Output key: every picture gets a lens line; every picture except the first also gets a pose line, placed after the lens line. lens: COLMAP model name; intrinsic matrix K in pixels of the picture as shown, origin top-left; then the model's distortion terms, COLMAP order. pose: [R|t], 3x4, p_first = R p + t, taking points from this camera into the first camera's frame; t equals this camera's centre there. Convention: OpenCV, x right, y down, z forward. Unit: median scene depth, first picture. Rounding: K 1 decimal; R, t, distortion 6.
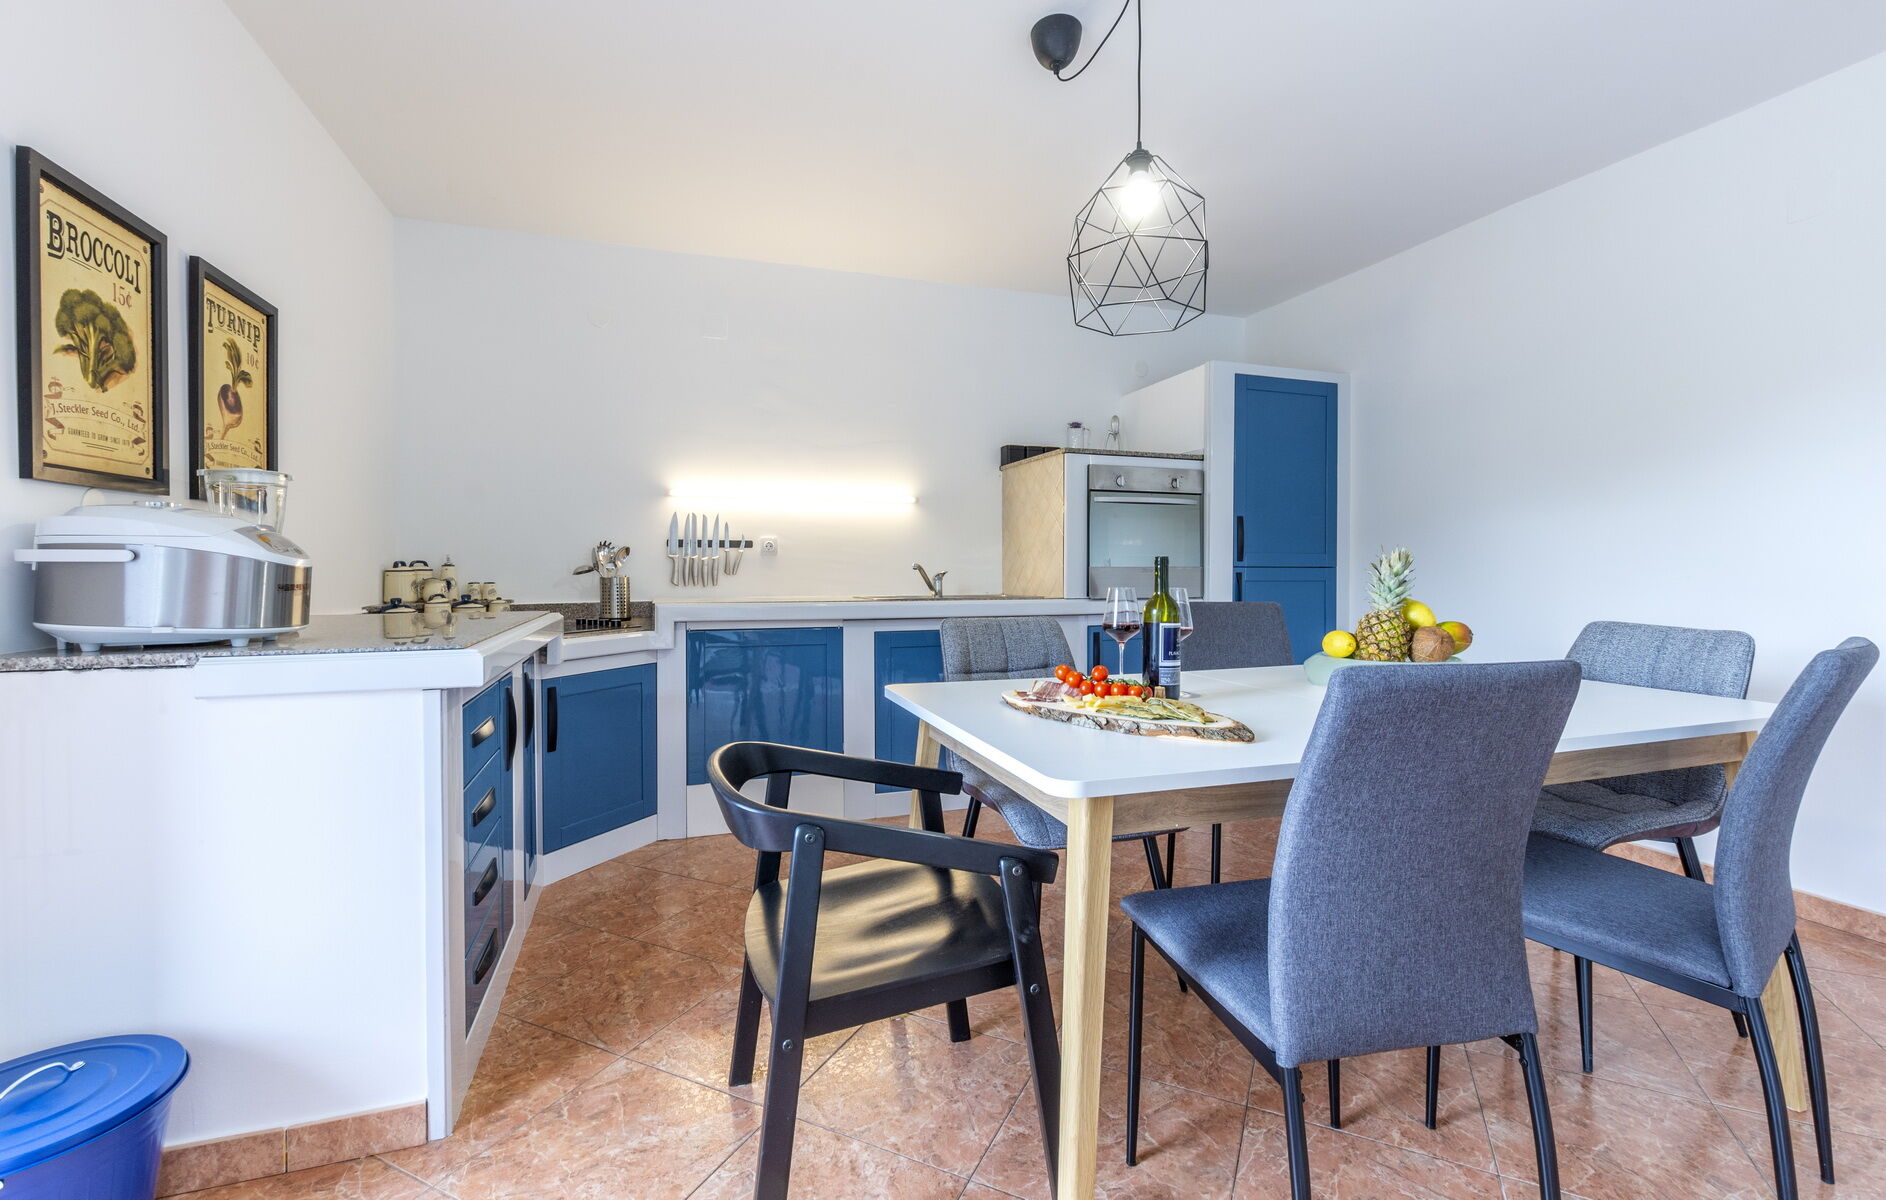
lens RADIAL K [[811.5, 0, 920.0], [0, 811.5, 572.1], [0, 0, 1]] dist [0.009820, -0.004596]
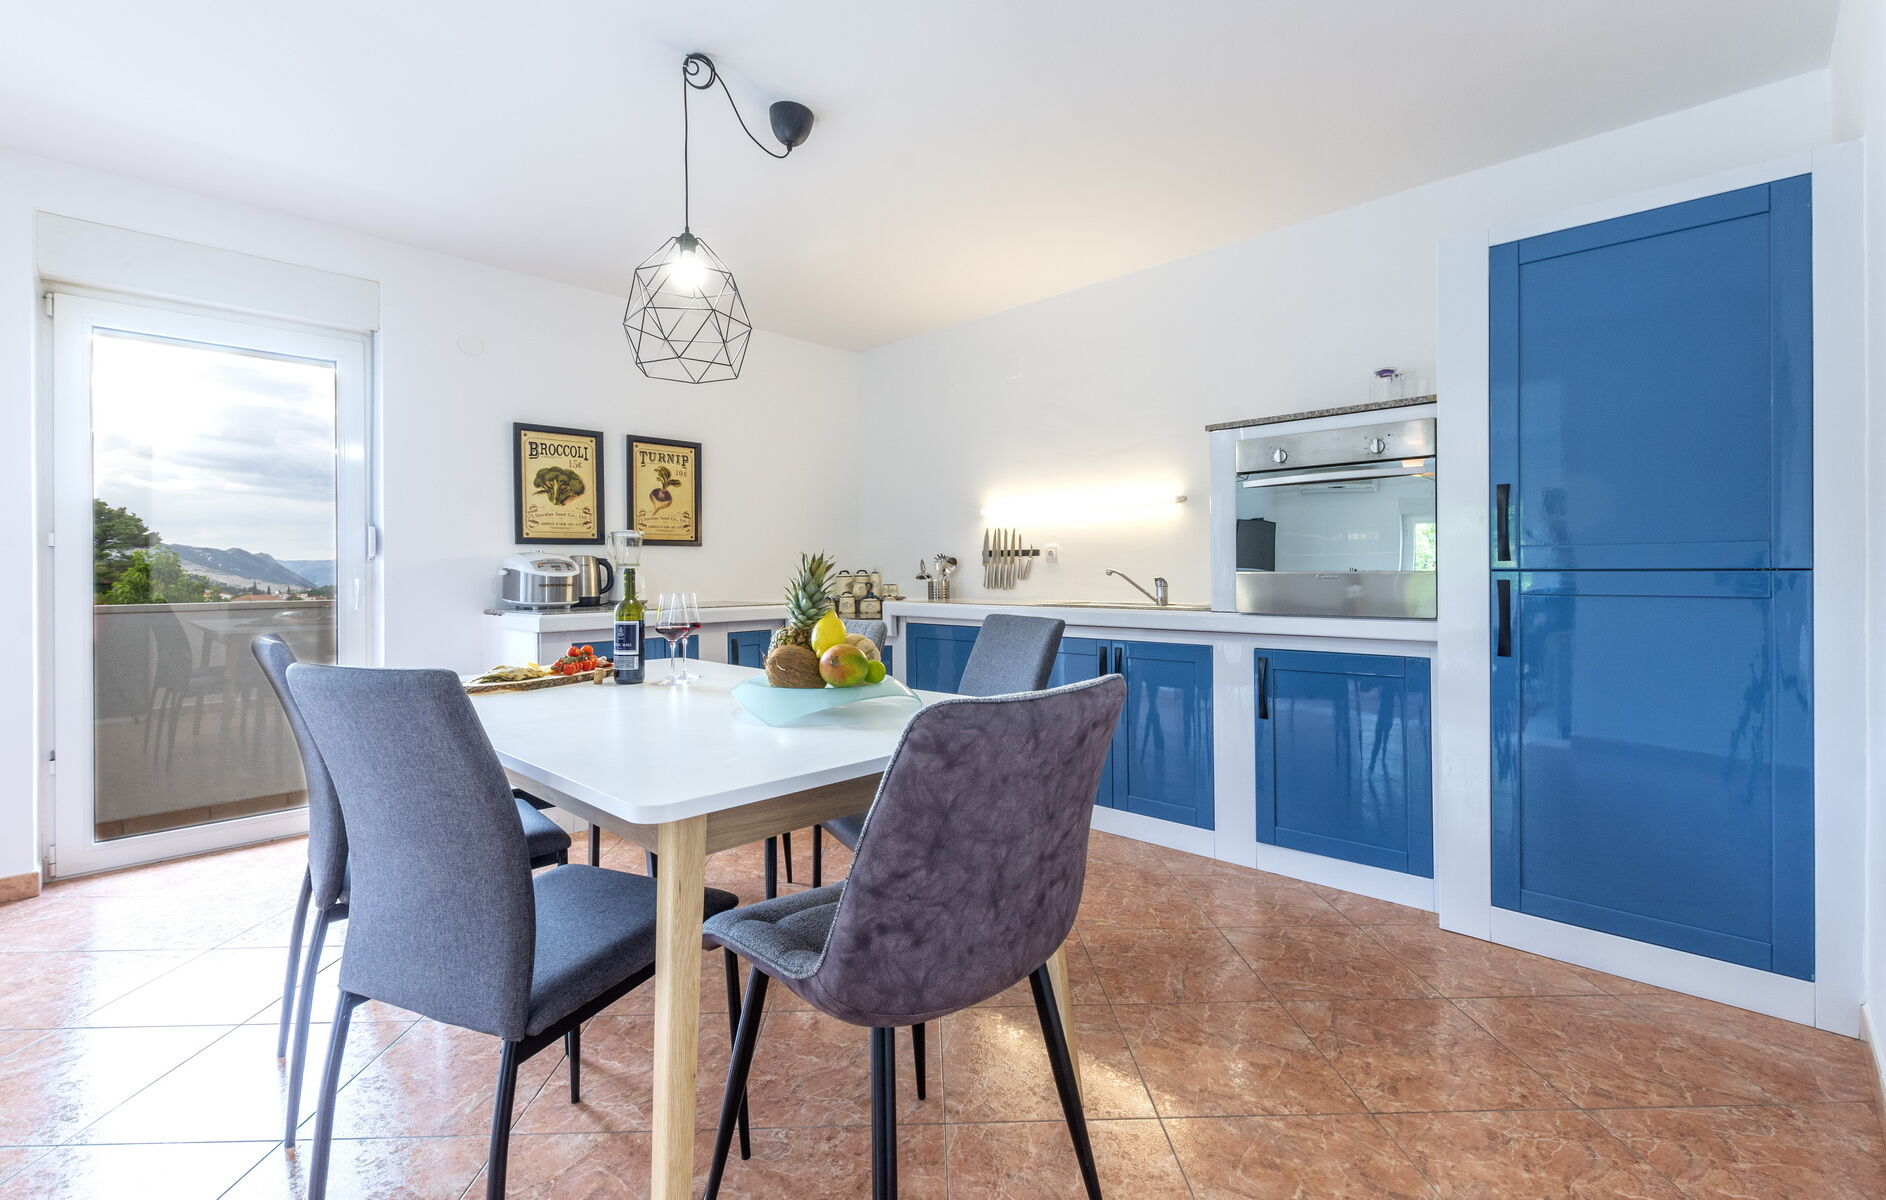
lens RADIAL K [[811.5, 0, 939.6], [0, 811.5, 568.8], [0, 0, 1]] dist [0.009820, -0.004596]
pose [[0.466142, -0.008204, -0.884672, 1.282809], [0.001498, 0.999963, -0.008484, -0.005461], [0.884709, 0.002629, 0.466137, 0.648456]]
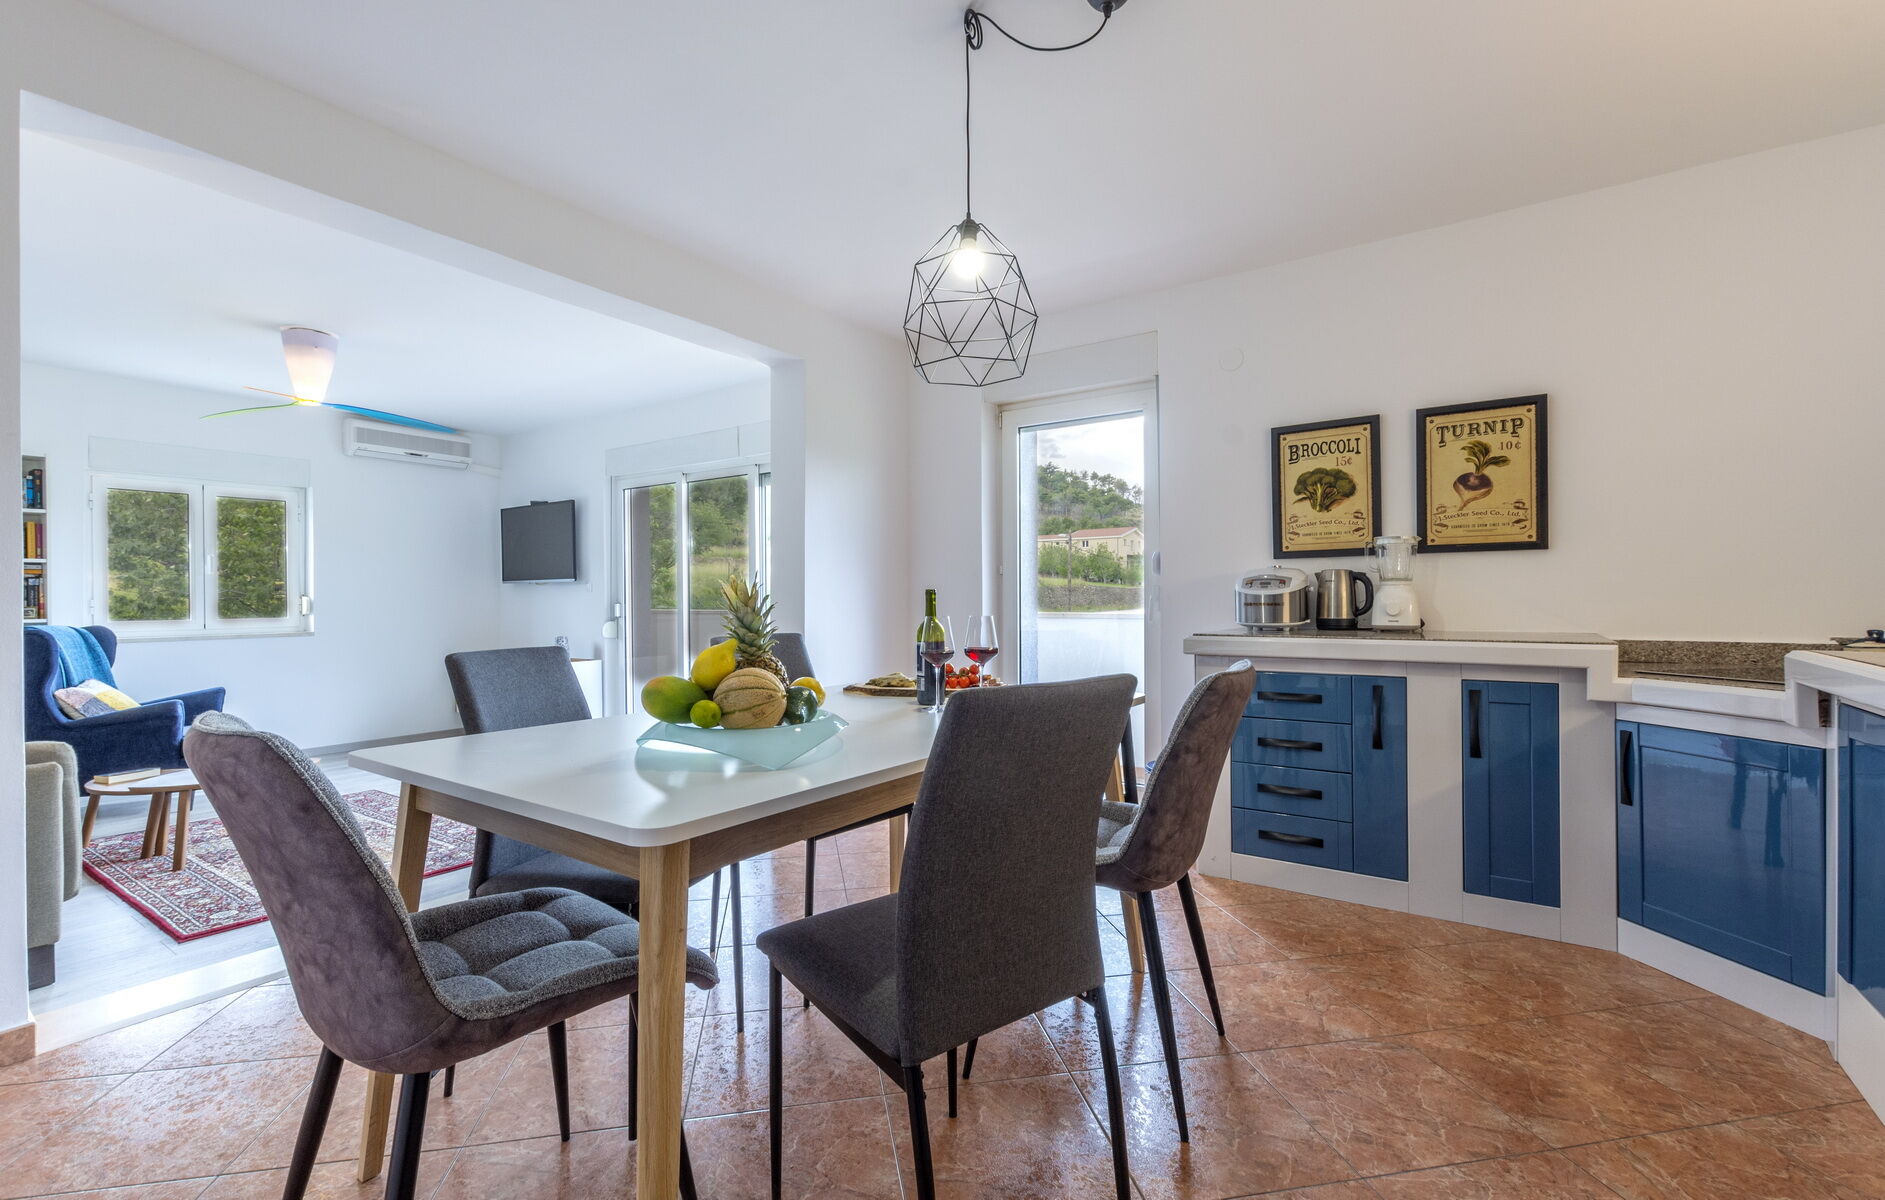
lens RADIAL K [[811.1, 0, 937.2], [0, 811.1, 601.4], [0, 0, 1]] dist [0.009820, -0.004596]
pose [[-0.796003, 0.008988, -0.605226, 0.827505], [0.000985, 0.999908, 0.013554, -0.012545], [0.605292, 0.010193, -0.795939, 1.560829]]
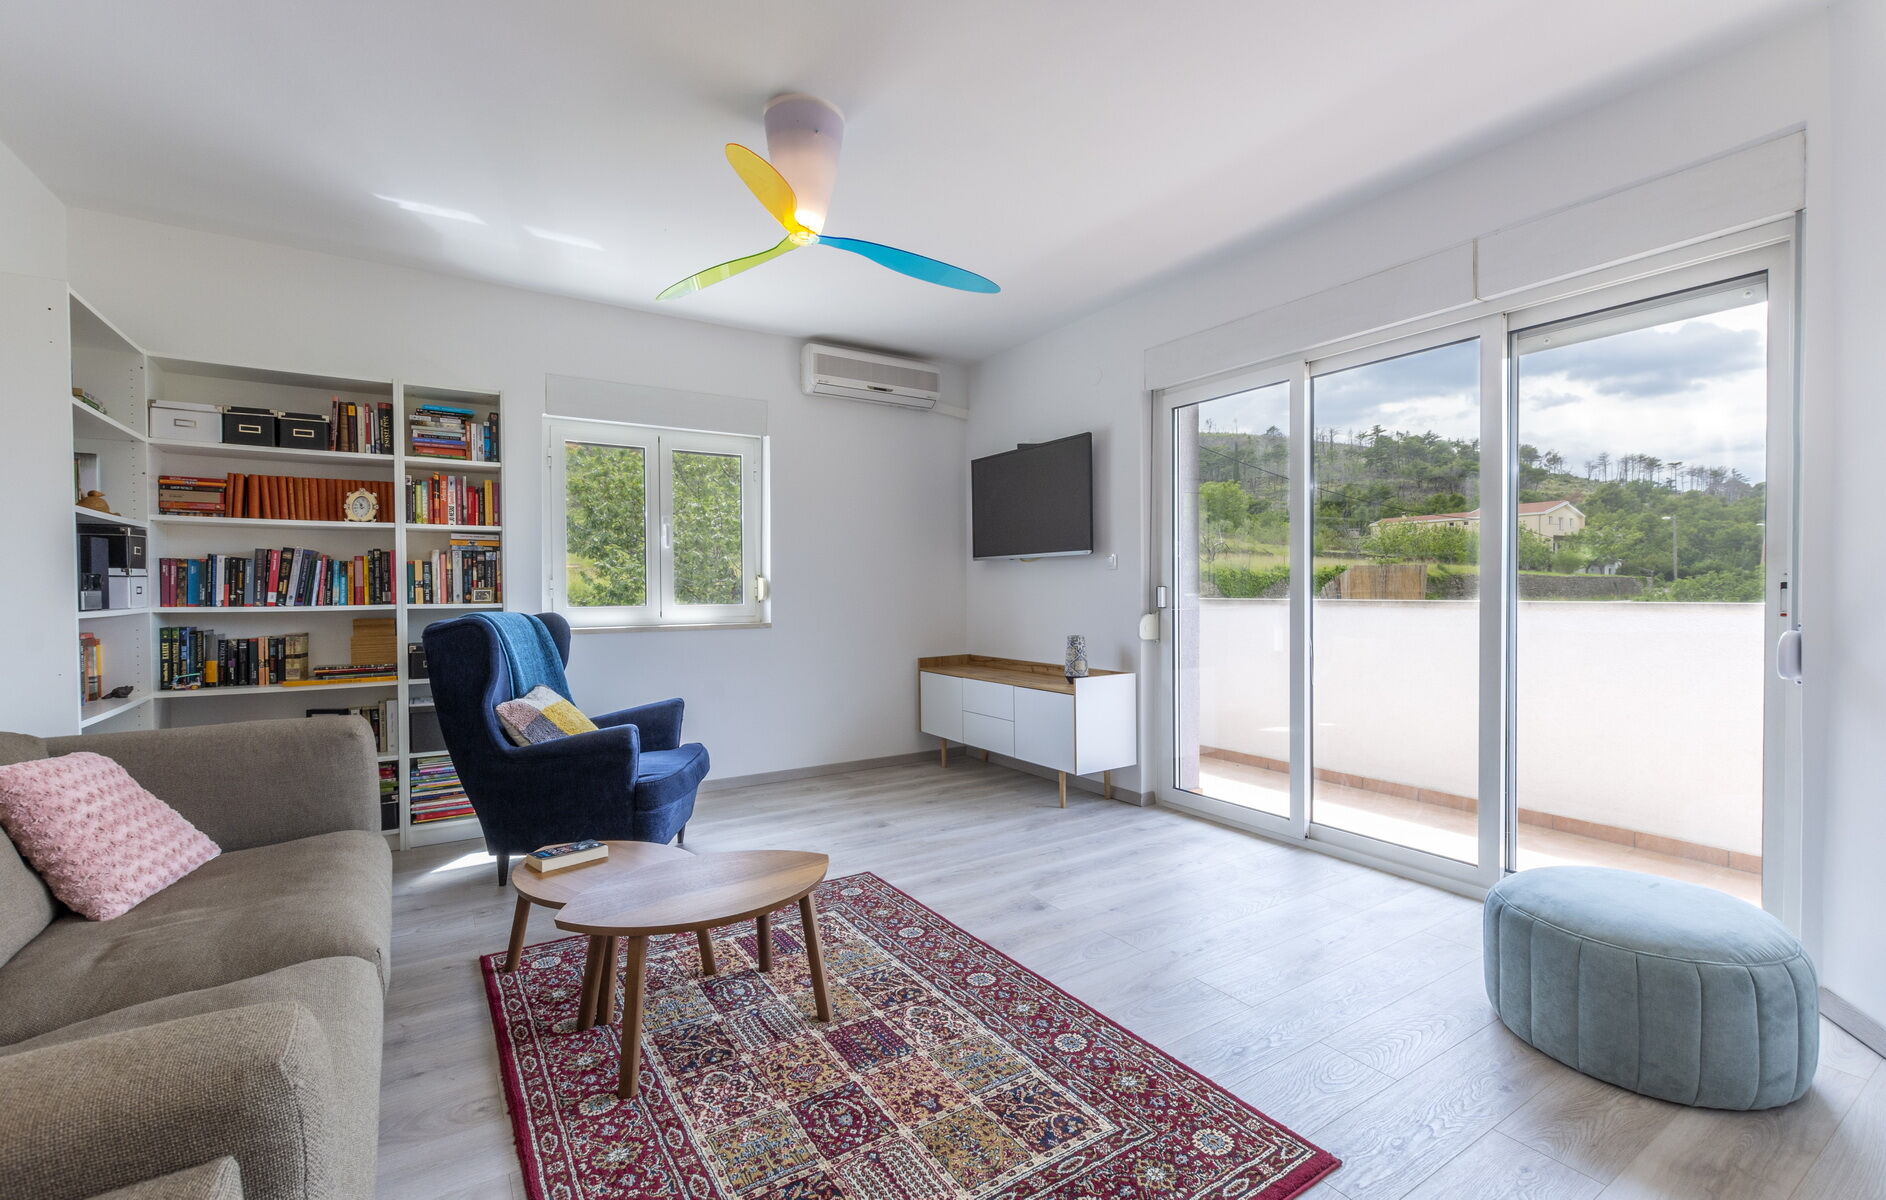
lens RADIAL K [[811.5, 0, 938.3], [0, 811.5, 602.8], [0, 0, 1]] dist [0.009820, -0.004596]
pose [[-0.968358, 0.009178, -0.249396, 0.951212], [0.002713, 0.999652, 0.026251, 0.020522], [0.249551, 0.024744, -0.968046, 0.198529]]
